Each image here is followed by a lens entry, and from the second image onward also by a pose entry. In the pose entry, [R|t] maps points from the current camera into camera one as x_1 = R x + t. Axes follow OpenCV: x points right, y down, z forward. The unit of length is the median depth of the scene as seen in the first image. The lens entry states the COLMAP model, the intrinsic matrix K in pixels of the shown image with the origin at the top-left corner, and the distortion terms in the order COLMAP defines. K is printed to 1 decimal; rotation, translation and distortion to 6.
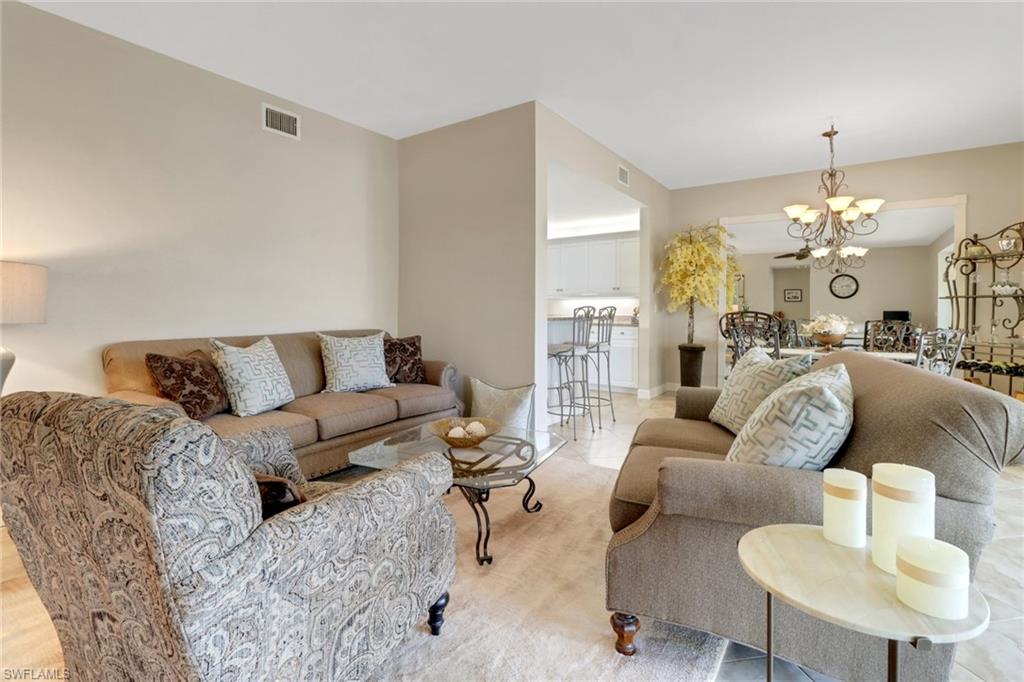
lens RADIAL K [[491.0, 0, 511.1], [0, 491.0, 308.2], [0, 0, 1]] dist [0.002155, -0.006178]
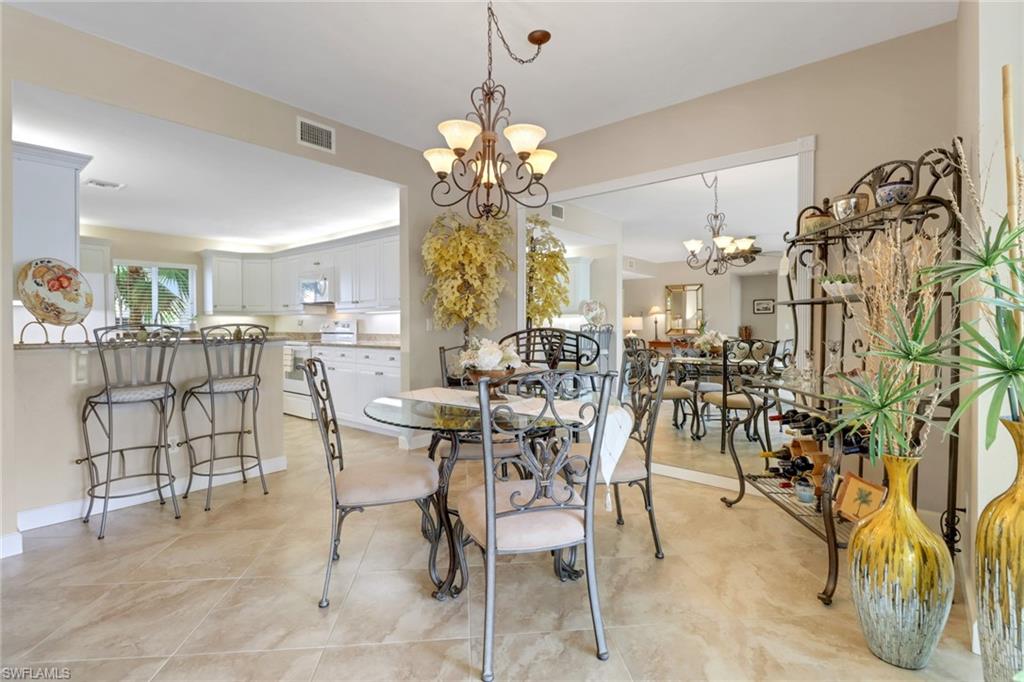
lens RADIAL K [[483.9, 0, 515.1], [0, 483.9, 327.3], [0, 0, 1]] dist [0.002301, -0.000370]
pose [[0.996634, -0.008712, -0.081516, 0.830650], [0.009244, 0.999938, 0.006148, -0.000180], [0.081458, -0.006881, 0.996653, 0.503120]]
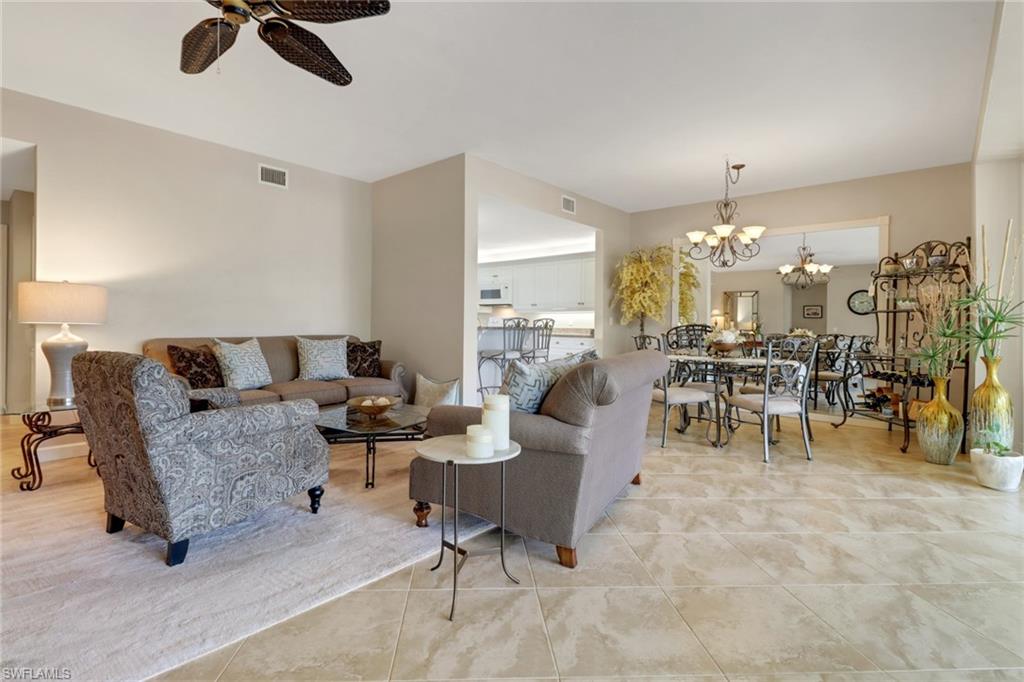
lens RADIAL K [[504.4, 0, 492.0], [0, 504.4, 320.6], [0, 0, 1]] dist [0.000632, 0.000025]
pose [[0.991782, 0.006018, -0.127799, 0.294415], [-0.007030, 0.999947, -0.007467, 0.014542], [0.127747, 0.008304, 0.991772, -0.272740]]
